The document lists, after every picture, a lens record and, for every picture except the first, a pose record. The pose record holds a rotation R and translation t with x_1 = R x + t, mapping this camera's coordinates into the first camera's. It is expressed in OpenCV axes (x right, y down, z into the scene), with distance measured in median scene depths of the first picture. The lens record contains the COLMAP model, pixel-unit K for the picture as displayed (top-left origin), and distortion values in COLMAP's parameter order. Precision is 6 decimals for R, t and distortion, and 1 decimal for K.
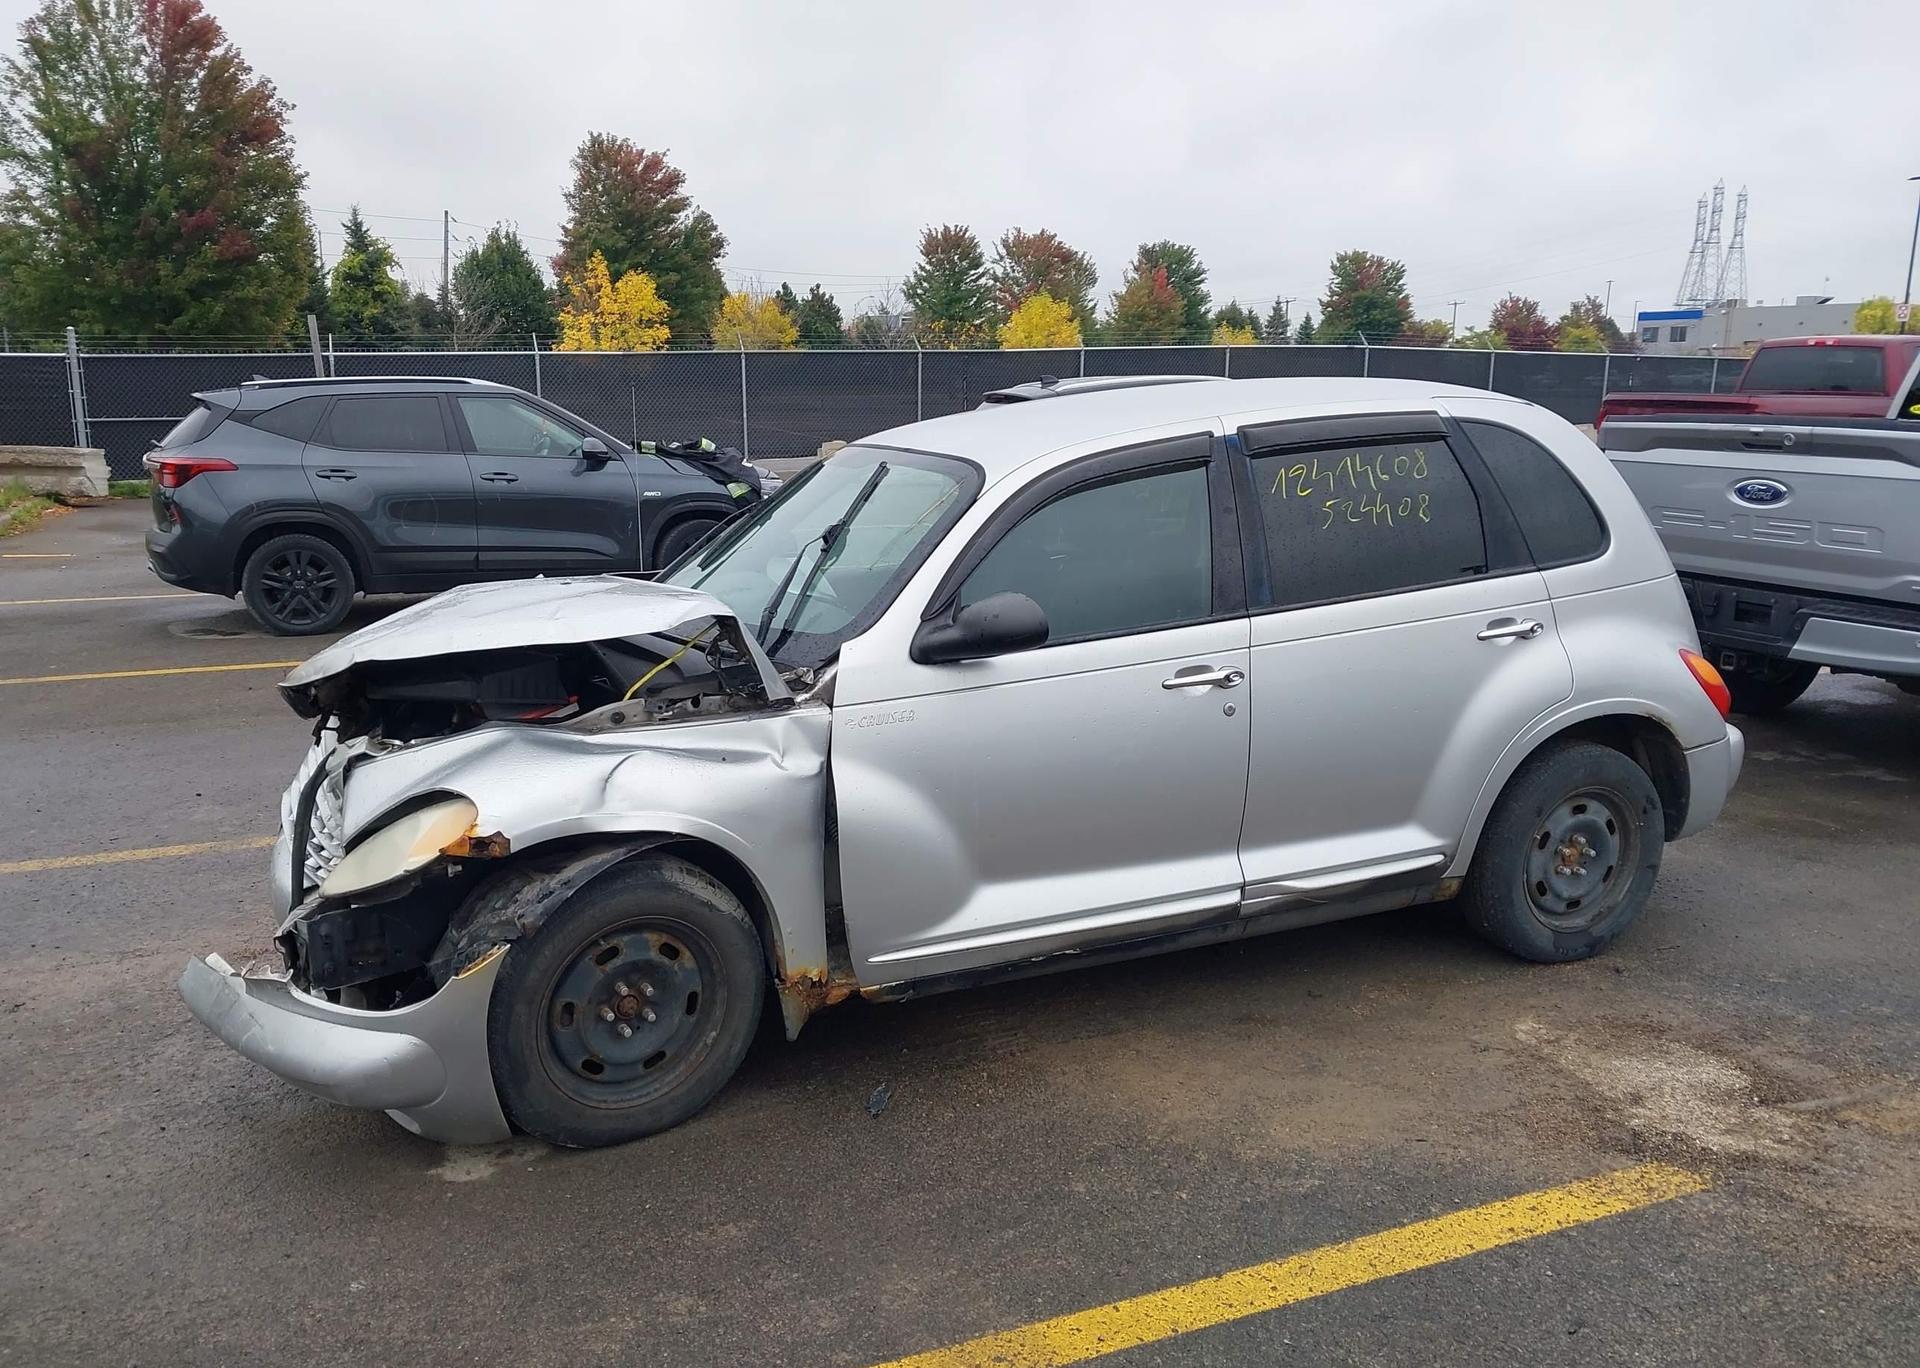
lens RADIAL K [[1514.7, 0, 959.8], [0, 1514.7, 704.5], [0, 0, 1]] dist [0.021150, -0.017163]
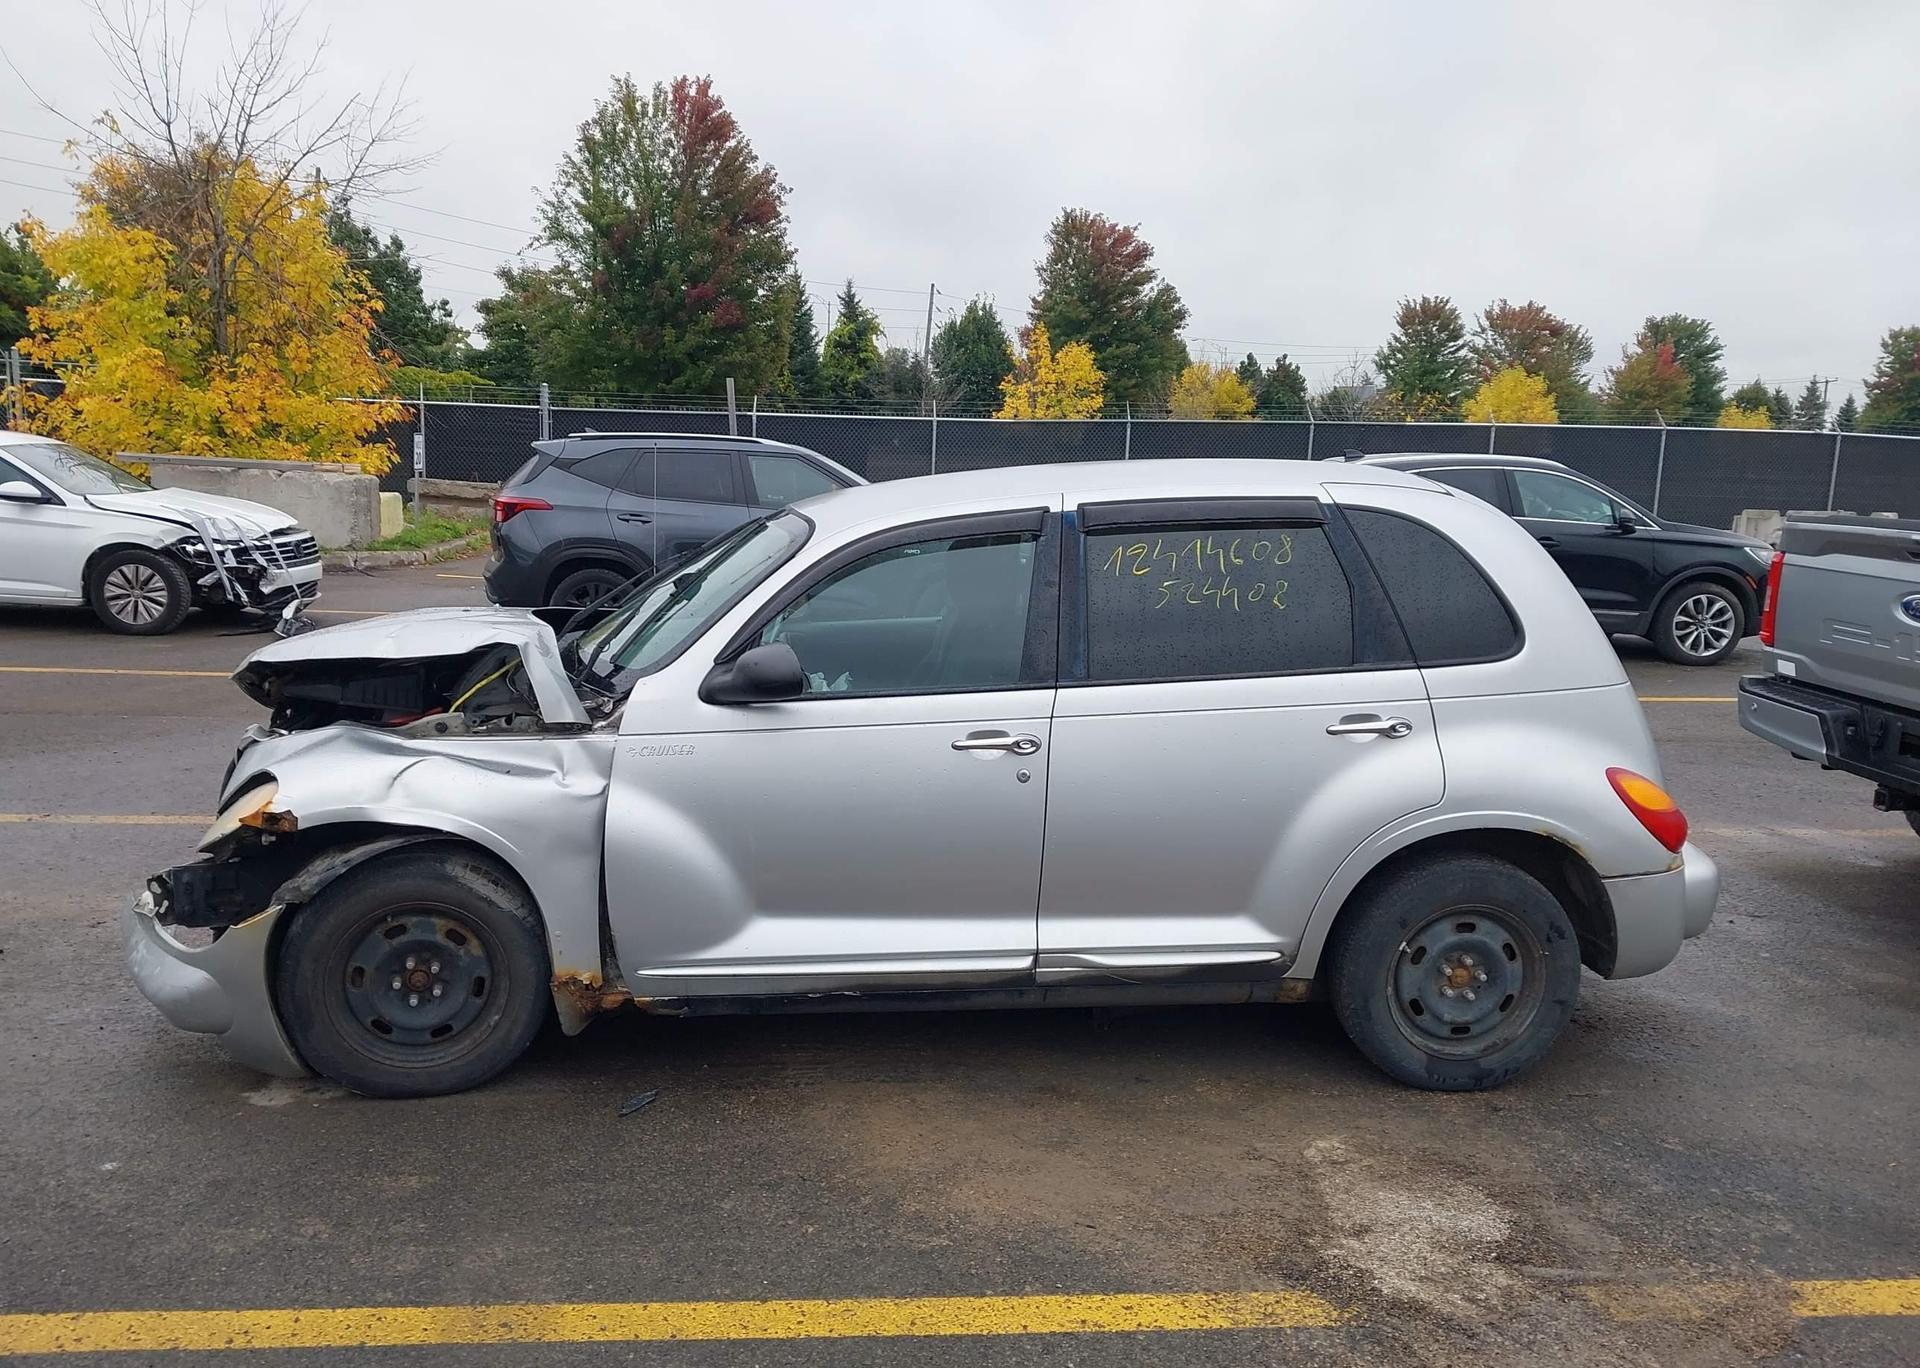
lens RADIAL K [[1527.5, 0, 960.0], [0, 1527.5, 684.0], [0, 0, 1]] dist [0.015489, -0.012829]
pose [[0.951434, 0.079414, -0.297434, 0.374728], [-0.096250, 0.994455, -0.042367, -0.009681], [0.292420, 0.068937, 0.953802, 0.003872]]
